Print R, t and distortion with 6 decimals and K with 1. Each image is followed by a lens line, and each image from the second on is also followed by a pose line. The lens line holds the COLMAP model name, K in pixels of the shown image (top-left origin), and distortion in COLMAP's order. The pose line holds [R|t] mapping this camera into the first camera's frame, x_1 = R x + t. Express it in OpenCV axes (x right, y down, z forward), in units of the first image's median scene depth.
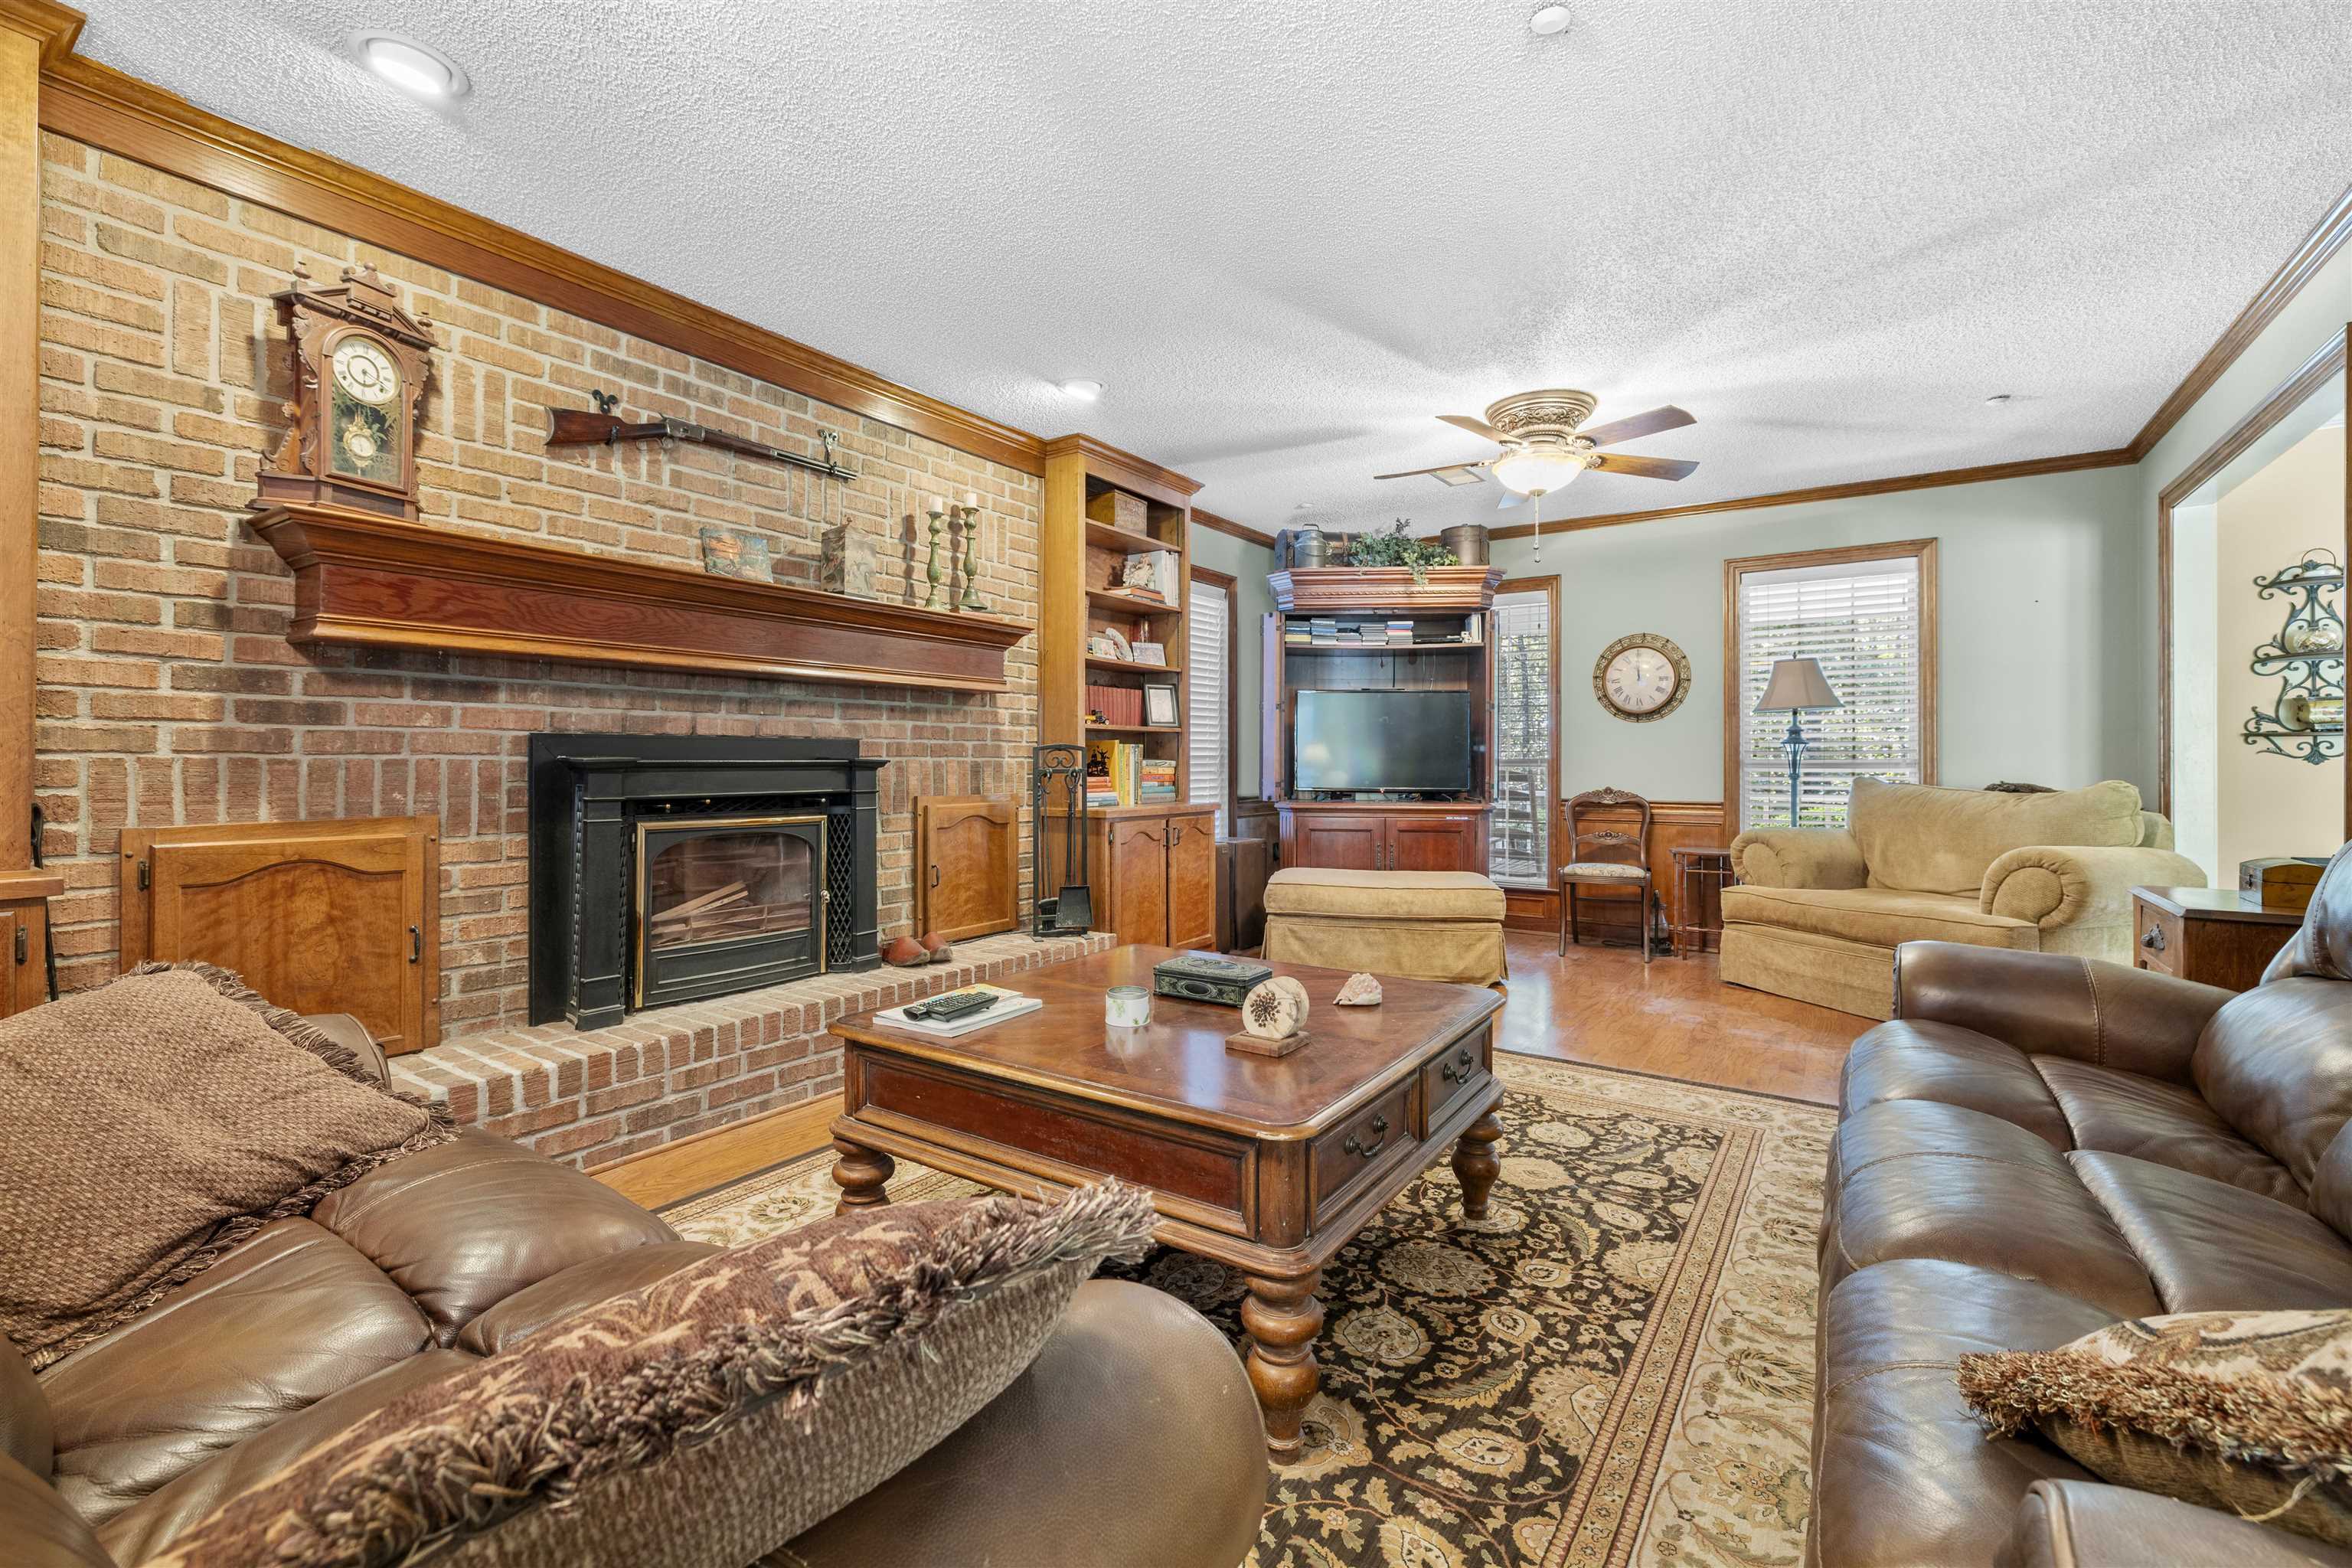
lens RADIAL K [[1020.0, 0, 1182.6], [0, 1020.0, 754.8], [0, 0, 1]] dist [0.002373, 0.000489]
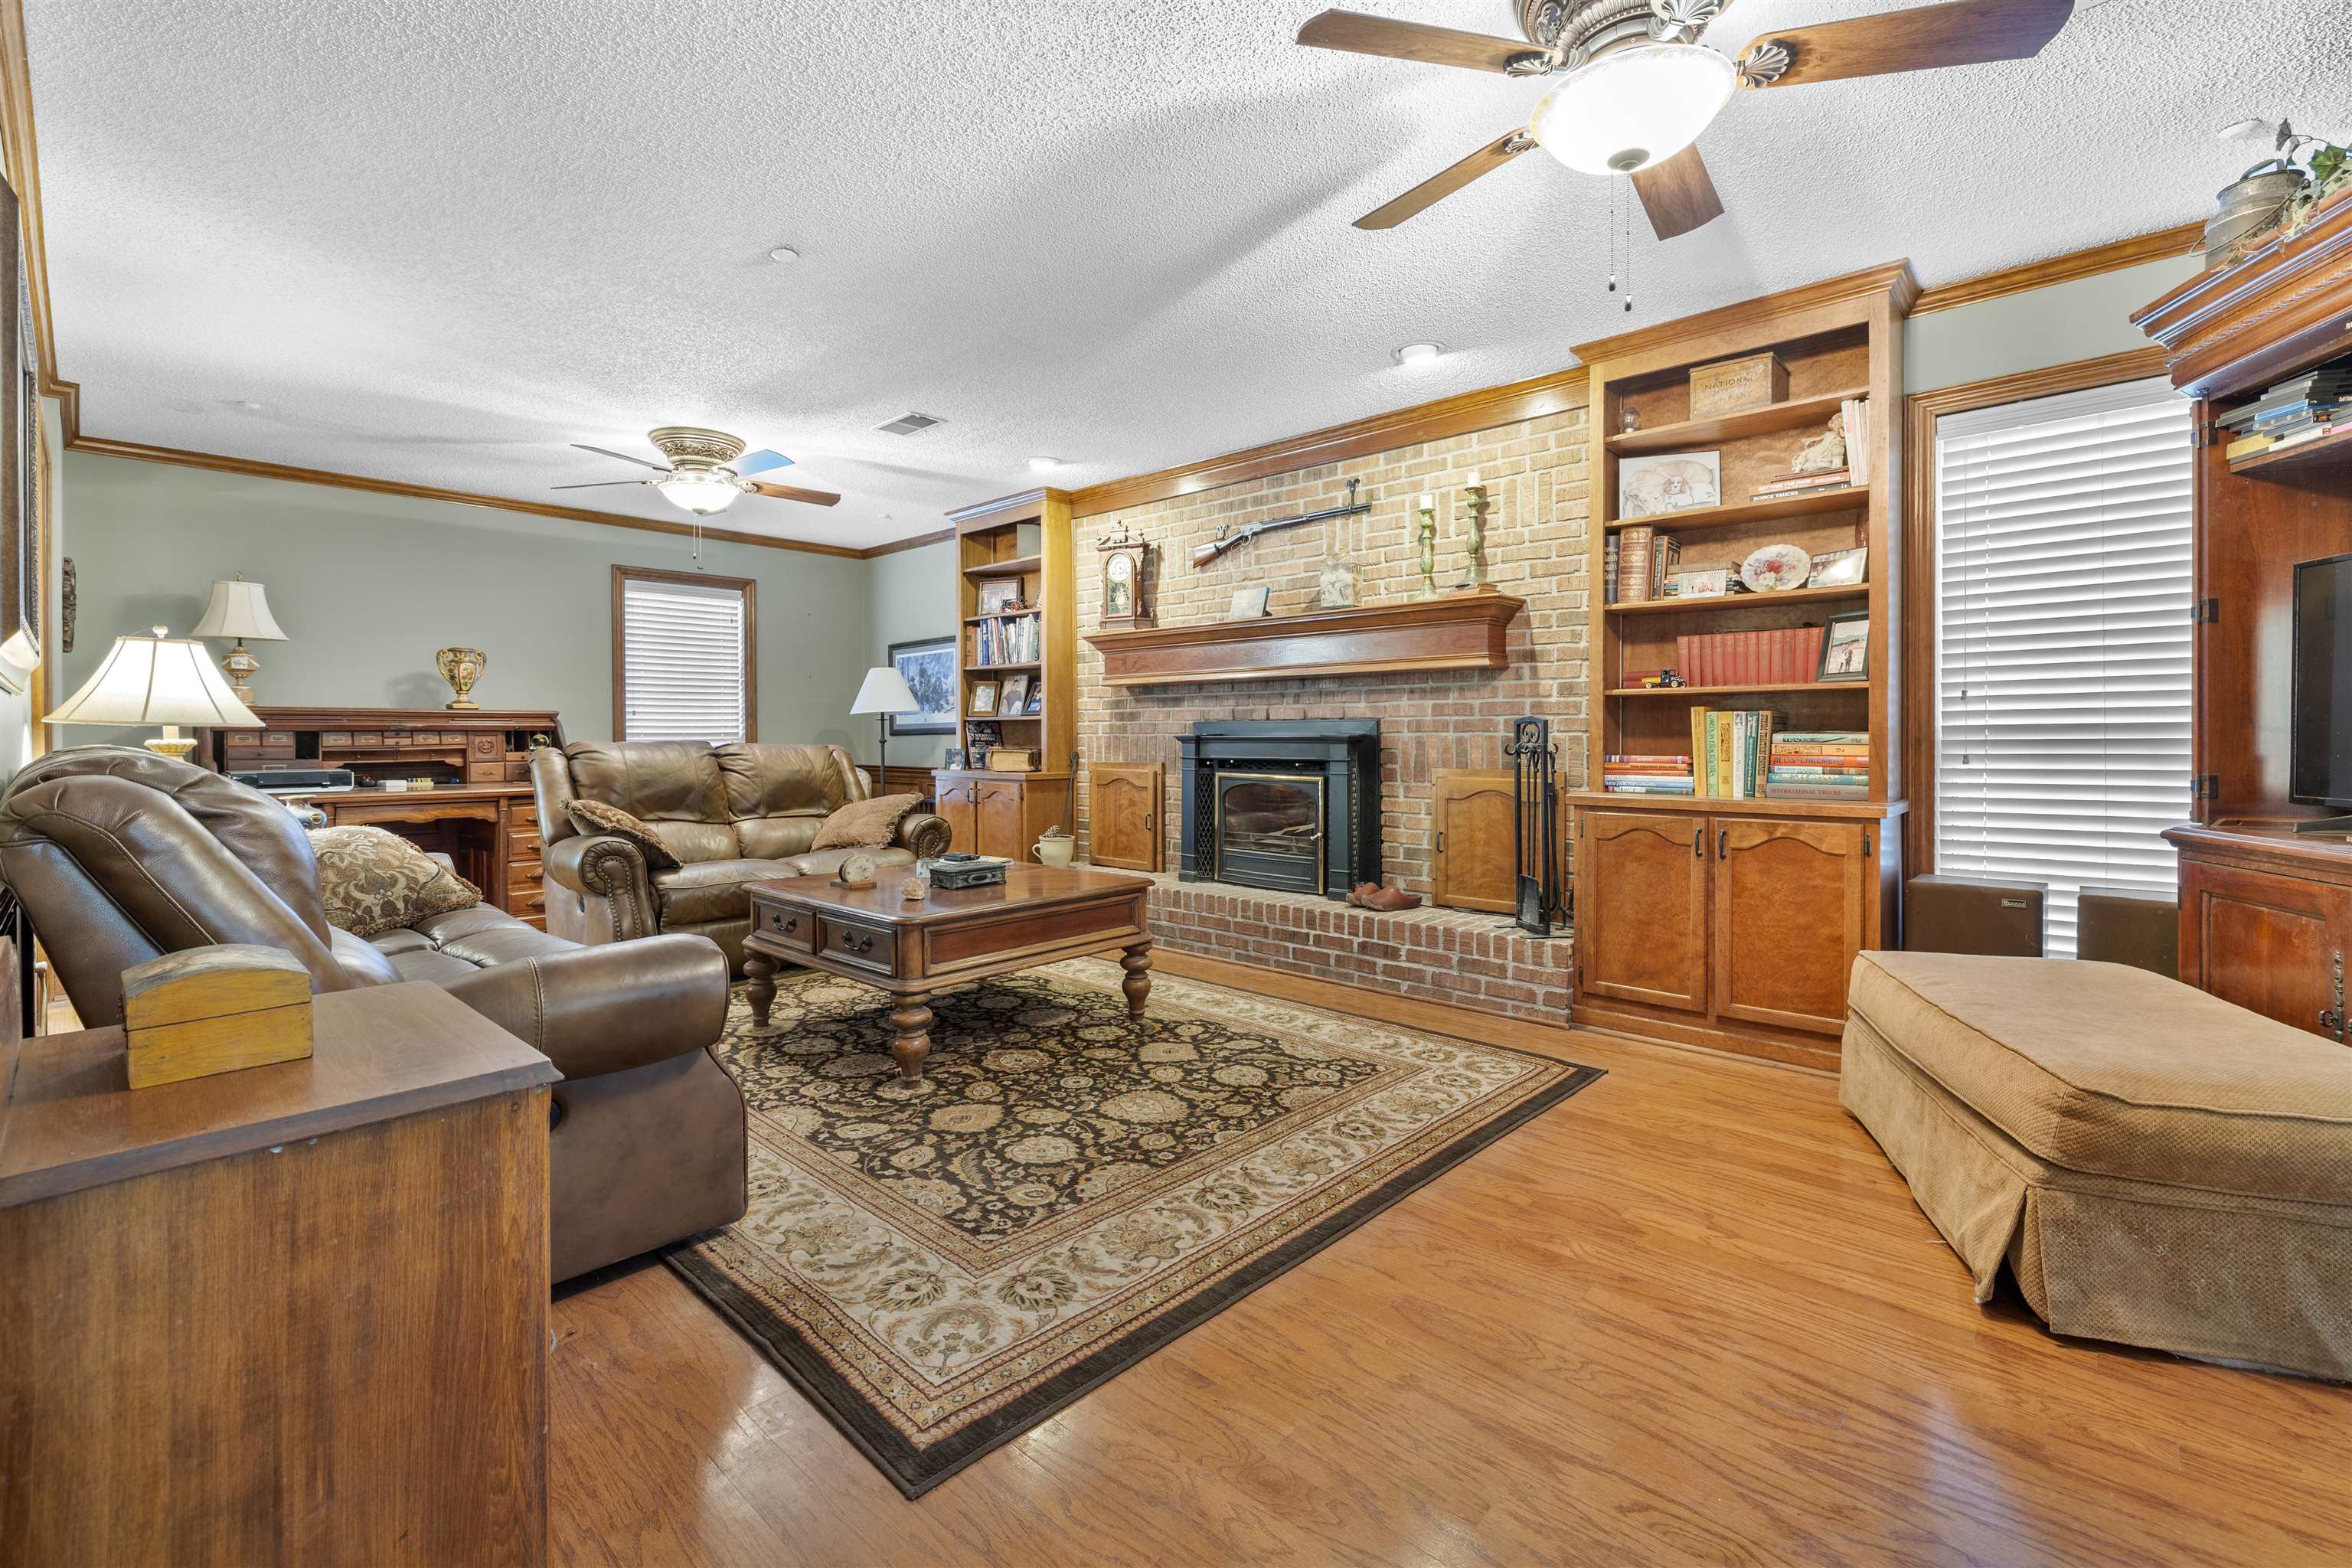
lens RADIAL K [[1020.0, 0, 1159.0], [0, 1020.0, 741.3], [0, 0, 1]] dist [0.002373, 0.000489]
pose [[-0.172829, 0.002154, -0.984949, 1.271129], [0.006498, 0.999978, 0.001046, 0.012531], [0.984930, -0.006219, -0.172839, 1.295847]]
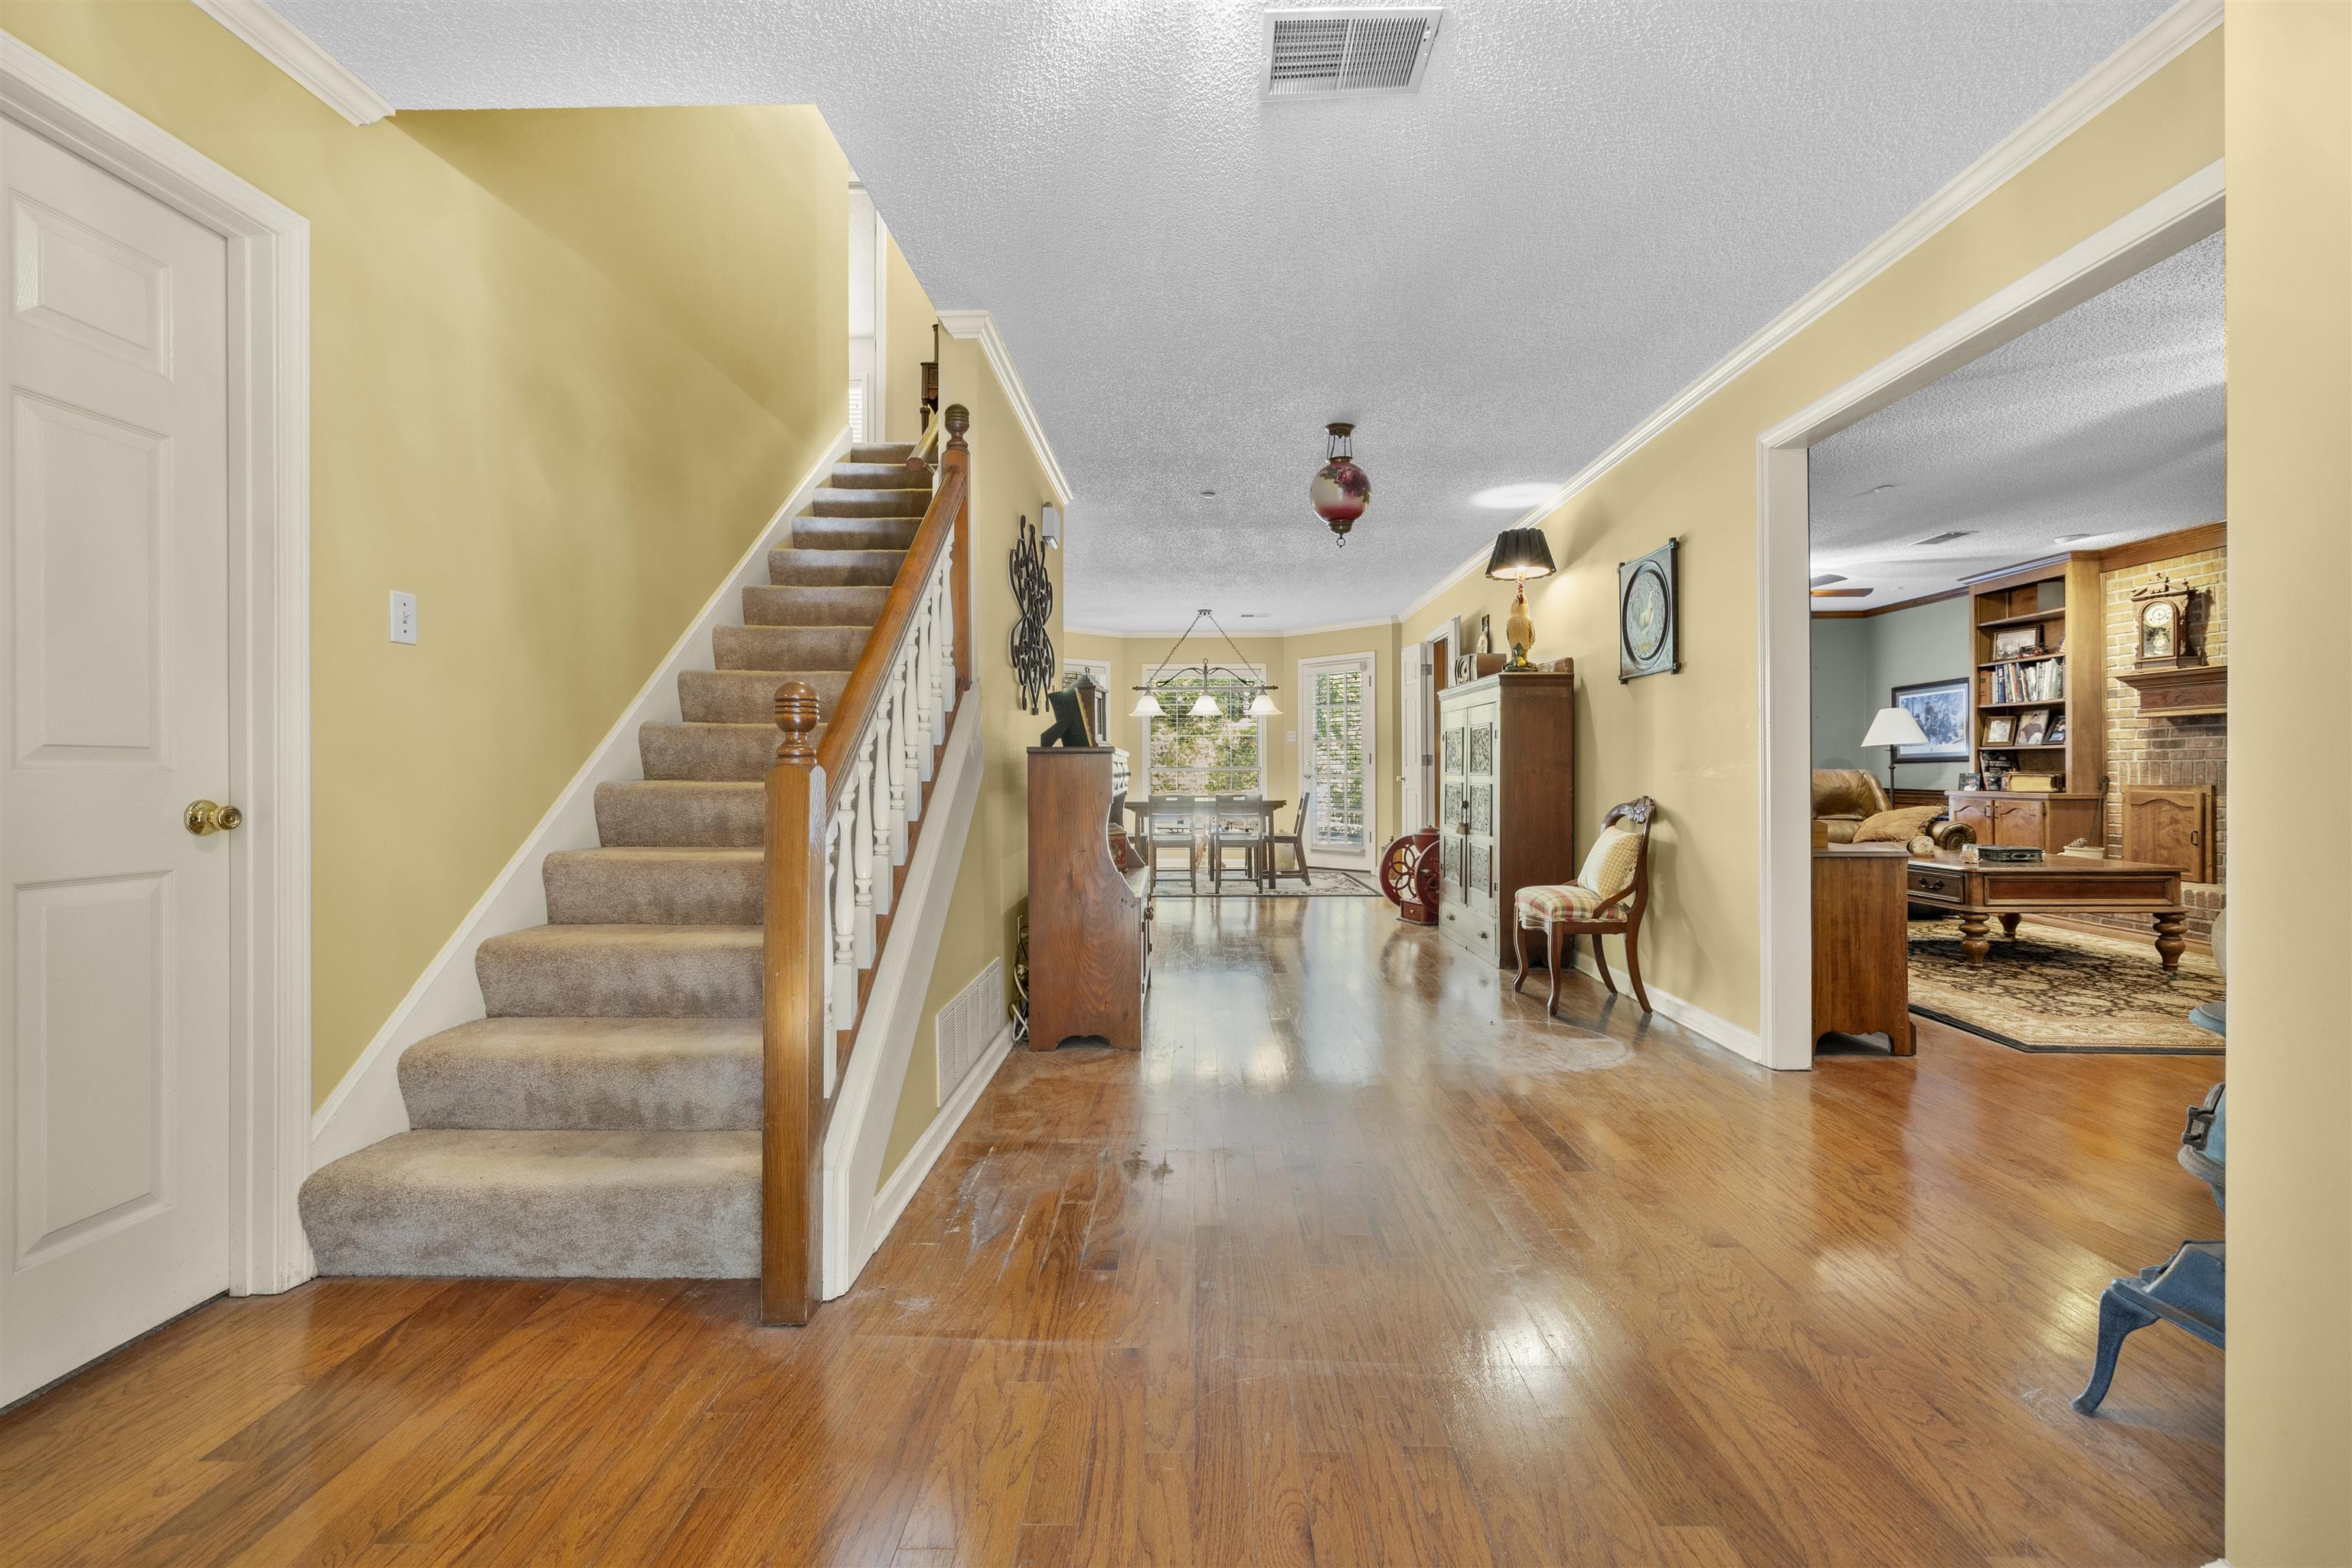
lens RADIAL K [[1020.0, 0, 1158.5], [0, 1020.0, 773.0], [0, 0, 1]] dist [0.002373, 0.000489]
pose [[-0.840377, 0.001145, -0.542001, 2.451010], [0.004463, 0.999978, -0.004807, 0.030850], [0.541984, -0.006459, -0.840364, 1.588193]]
